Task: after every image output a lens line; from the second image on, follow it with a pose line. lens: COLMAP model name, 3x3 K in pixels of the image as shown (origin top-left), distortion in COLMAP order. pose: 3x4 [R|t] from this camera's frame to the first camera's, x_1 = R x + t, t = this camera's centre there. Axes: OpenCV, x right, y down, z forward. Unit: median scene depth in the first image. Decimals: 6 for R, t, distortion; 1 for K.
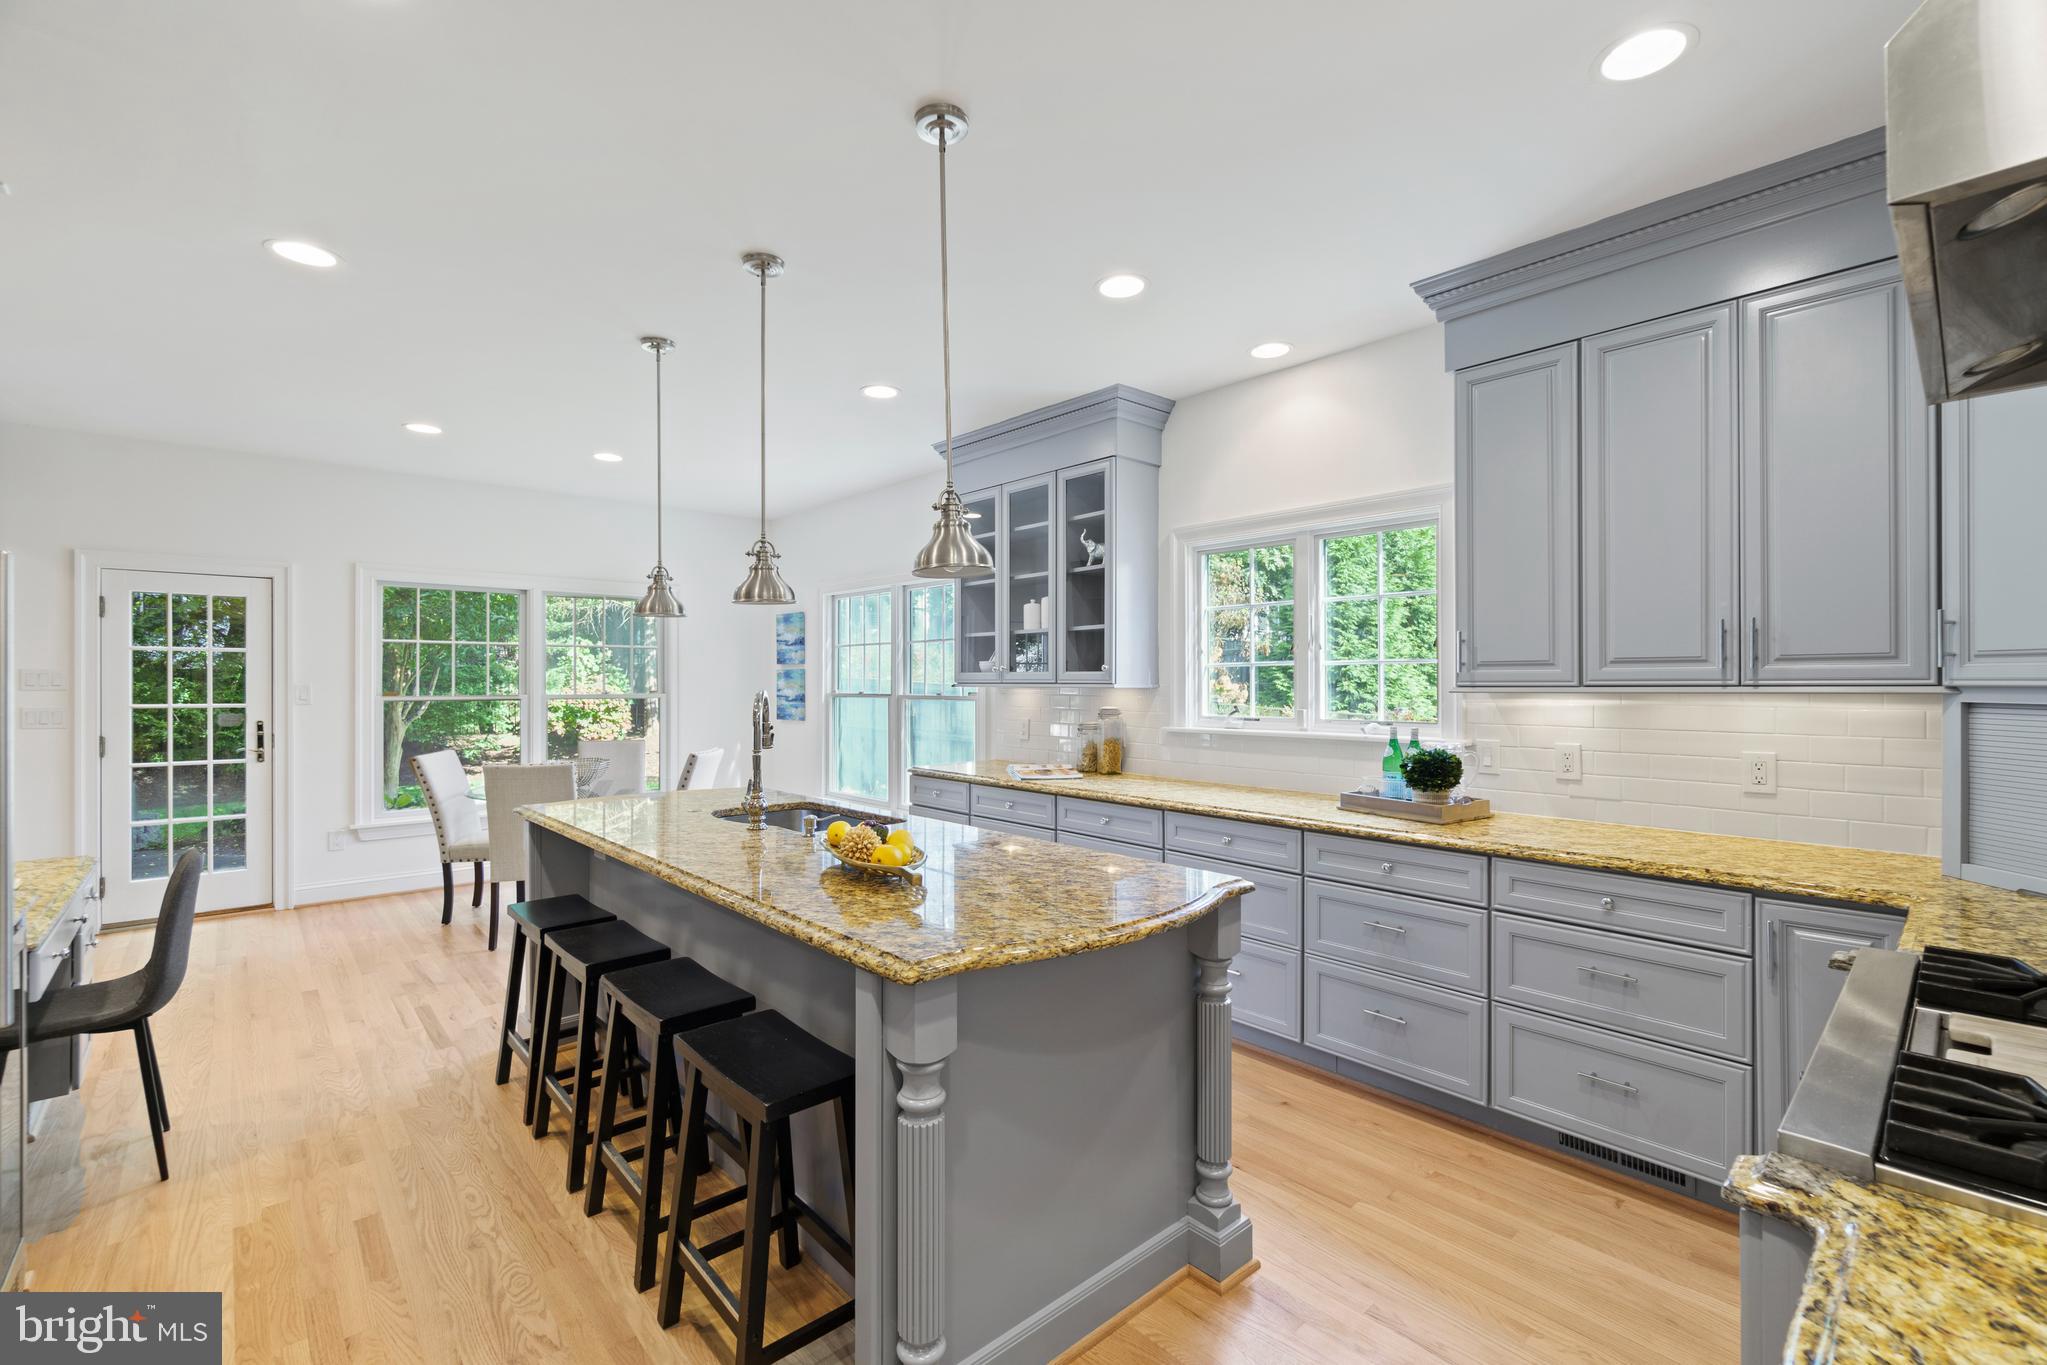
lens RADIAL K [[892.6, 0, 1028.4], [0, 892.6, 679.0], [0, 0, 1]] dist [-0.002190, -0.000149]
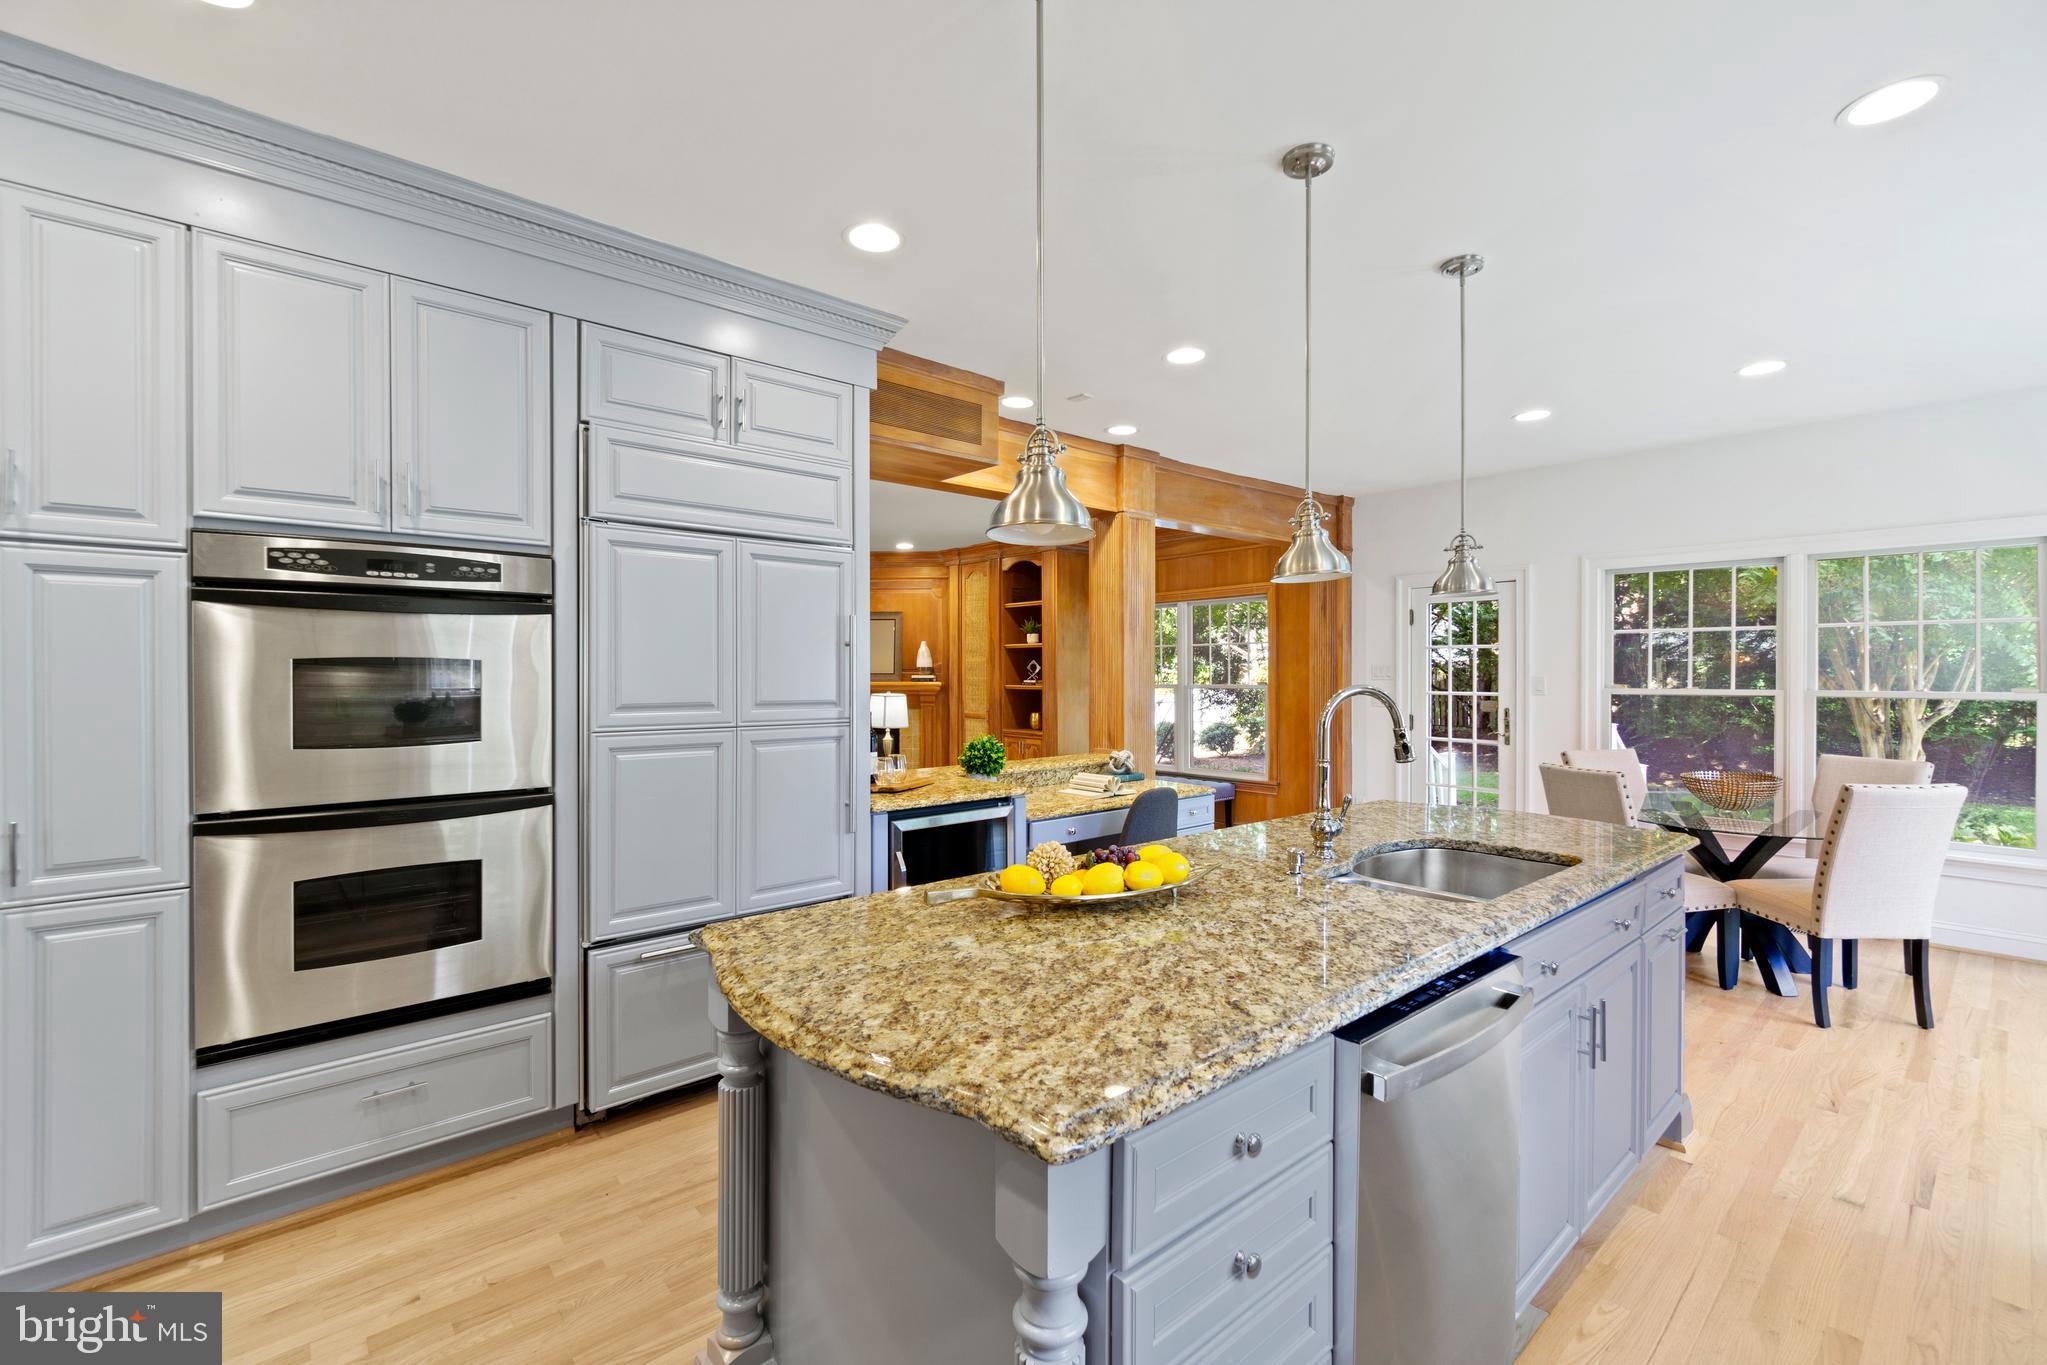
lens RADIAL K [[892.6, 0, 1027.5], [0, 892.6, 678.3], [0, 0, 1]] dist [-0.002190, -0.000149]
pose [[-0.018470, 0.006746, -0.999807, 0.281790], [0.000231, 0.999977, 0.006743, 0.001527], [0.999829, -0.000107, -0.018471, 0.416174]]
